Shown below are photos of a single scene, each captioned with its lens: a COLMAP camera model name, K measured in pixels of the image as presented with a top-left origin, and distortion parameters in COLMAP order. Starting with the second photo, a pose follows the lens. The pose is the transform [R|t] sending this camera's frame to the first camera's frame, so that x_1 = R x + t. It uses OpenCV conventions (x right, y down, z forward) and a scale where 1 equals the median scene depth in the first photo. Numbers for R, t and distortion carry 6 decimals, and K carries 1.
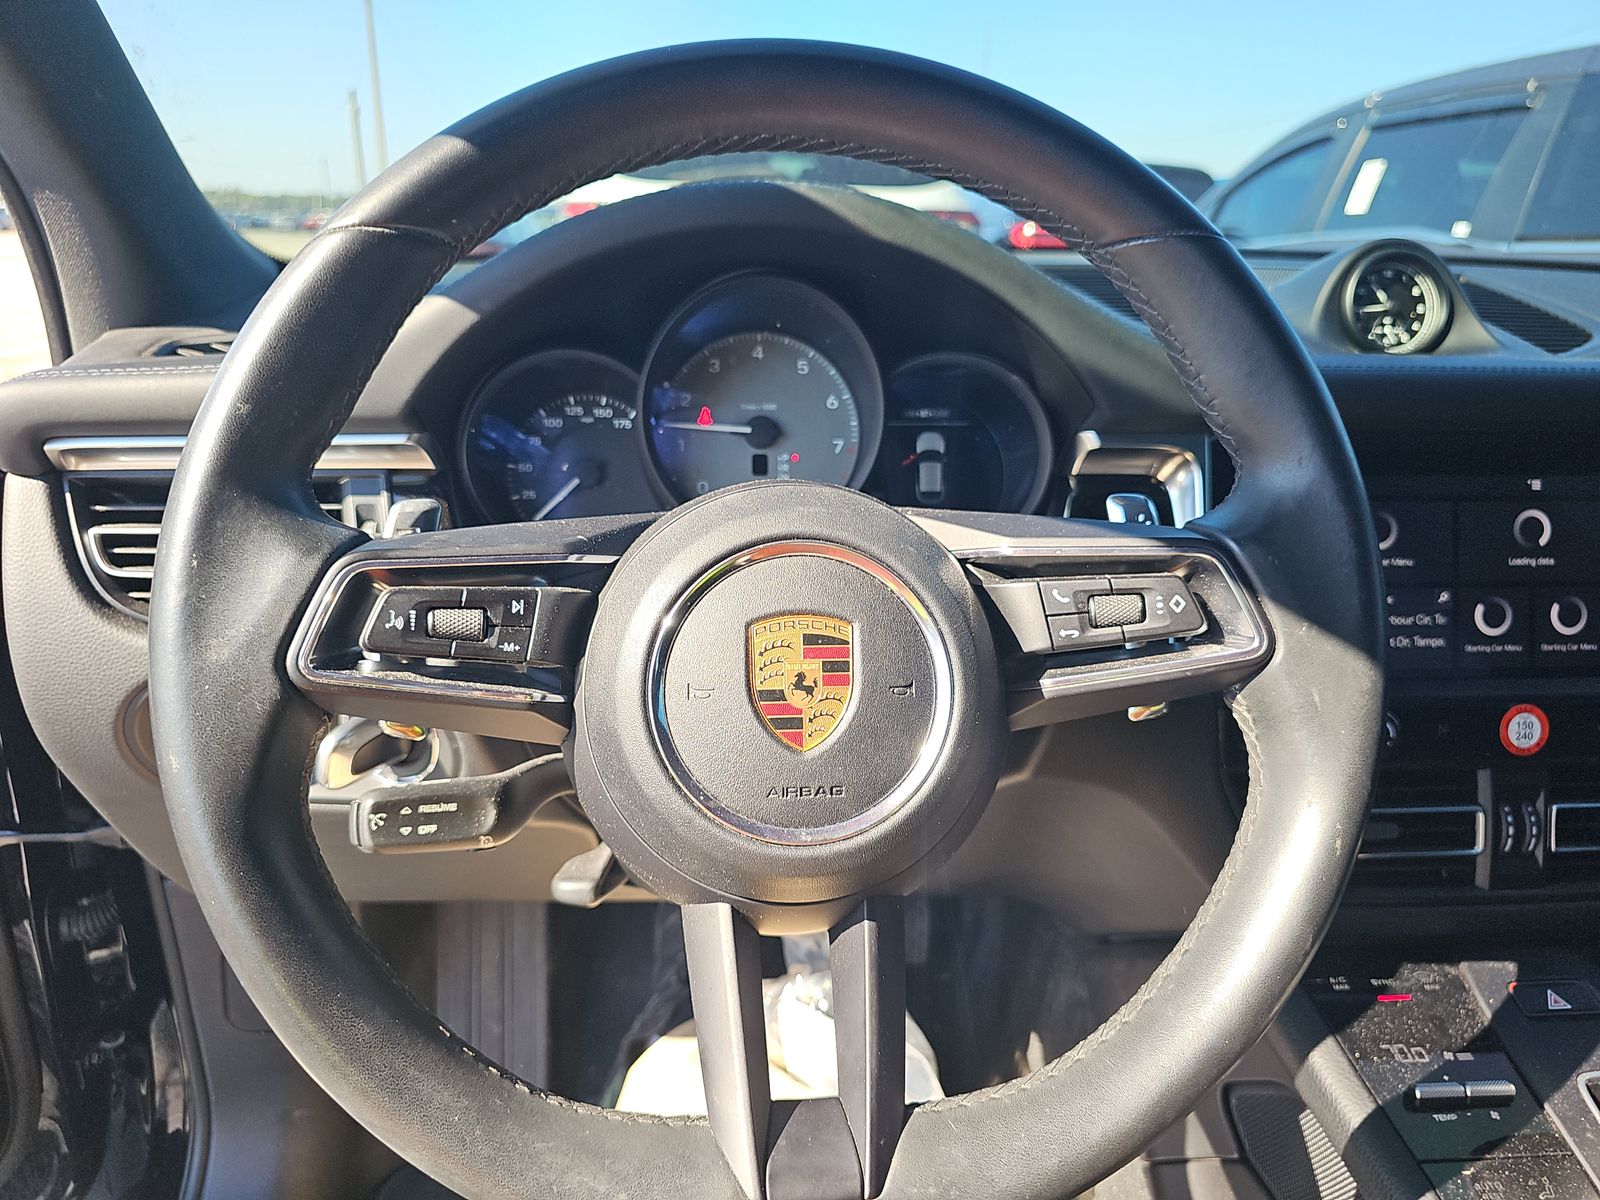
lens RADIAL K [[982.6, 0, 799.6], [0, 982.6, 549.0], [0, 0, 1]] dist [0.052996, -0.035039]
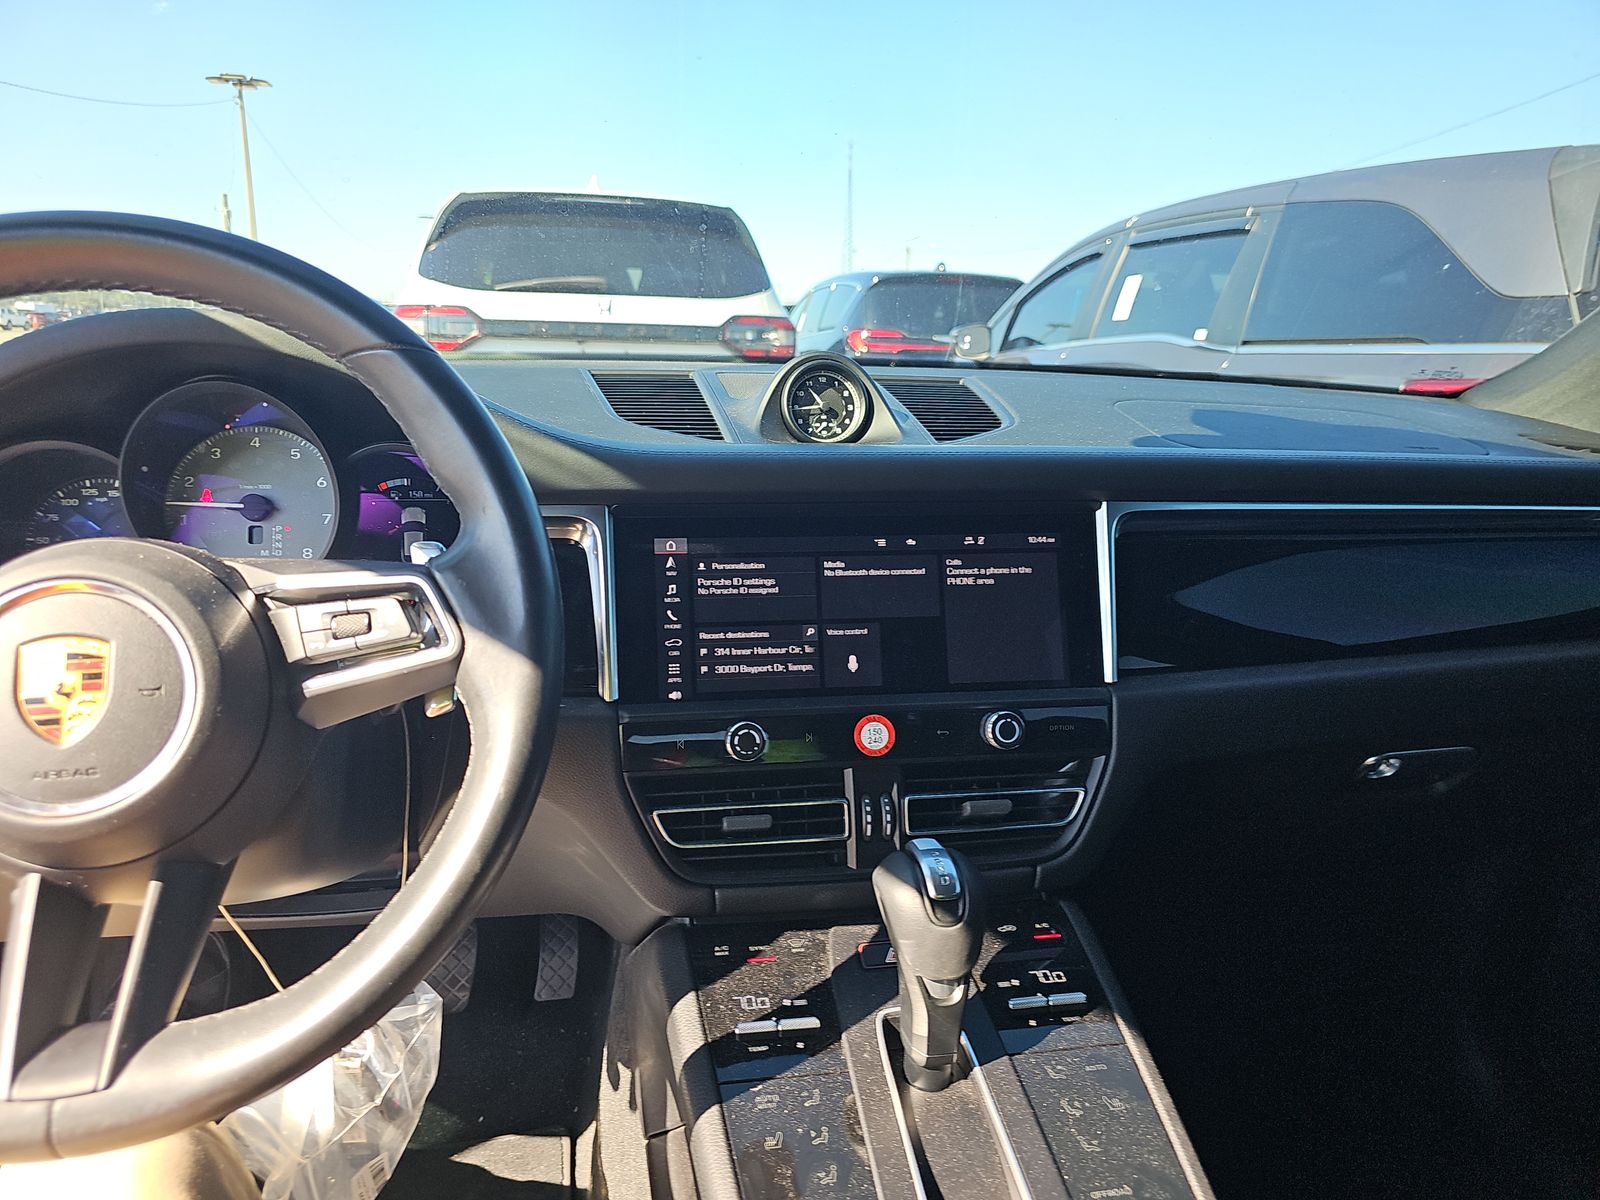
lens RADIAL K [[982.6, 0, 799.6], [0, 982.6, 549.0], [0, 0, 1]] dist [0.052996, -0.035039]
pose [[0.997326, -0.016250, 0.071246, 0.534464], [0.022736, 0.995574, -0.091191, 0.056399], [-0.069449, 0.092567, 0.993282, -0.243411]]
